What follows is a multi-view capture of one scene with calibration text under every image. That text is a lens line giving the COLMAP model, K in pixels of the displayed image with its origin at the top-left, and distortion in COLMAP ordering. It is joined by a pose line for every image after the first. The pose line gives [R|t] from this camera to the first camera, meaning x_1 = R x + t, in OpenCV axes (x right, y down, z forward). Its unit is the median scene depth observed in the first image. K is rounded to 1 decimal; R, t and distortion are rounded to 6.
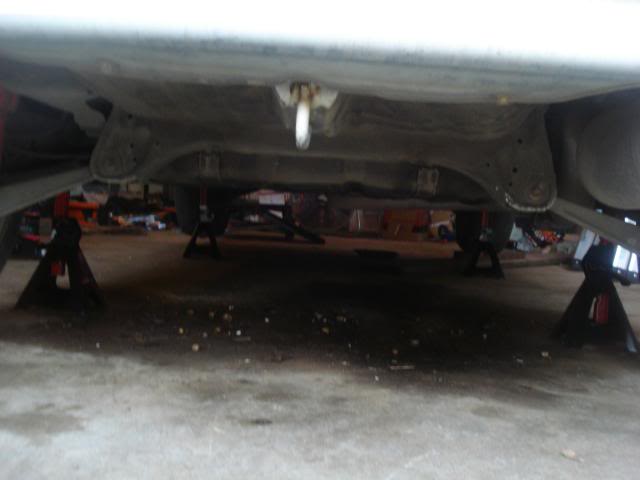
lens RADIAL K [[712.6, 0, 320.0], [0, 712.6, 239.7], [0, 0, 1]] dist [-0.112868, 0.000000]
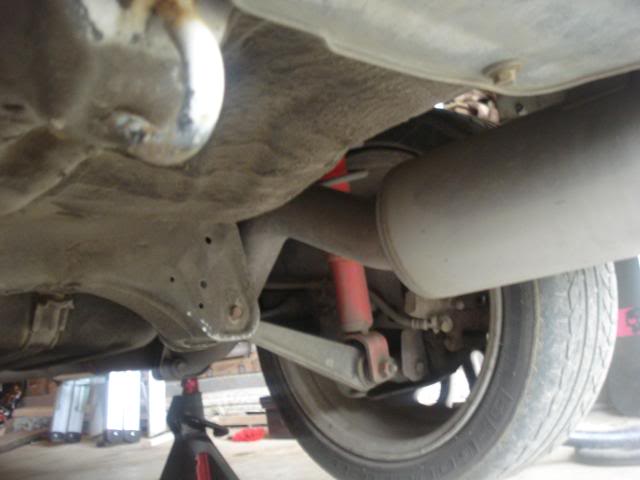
lens RADIAL K [[712.6, 0, 320.1], [0, 712.6, 240.7], [0, 0, 1]] dist [-0.112868, 0.000000]
pose [[0.669129, -0.034299, 0.742355, -0.148521], [0.212344, 0.966111, -0.146761, -0.016321], [-0.712164, 0.255836, 0.653736, 0.470575]]
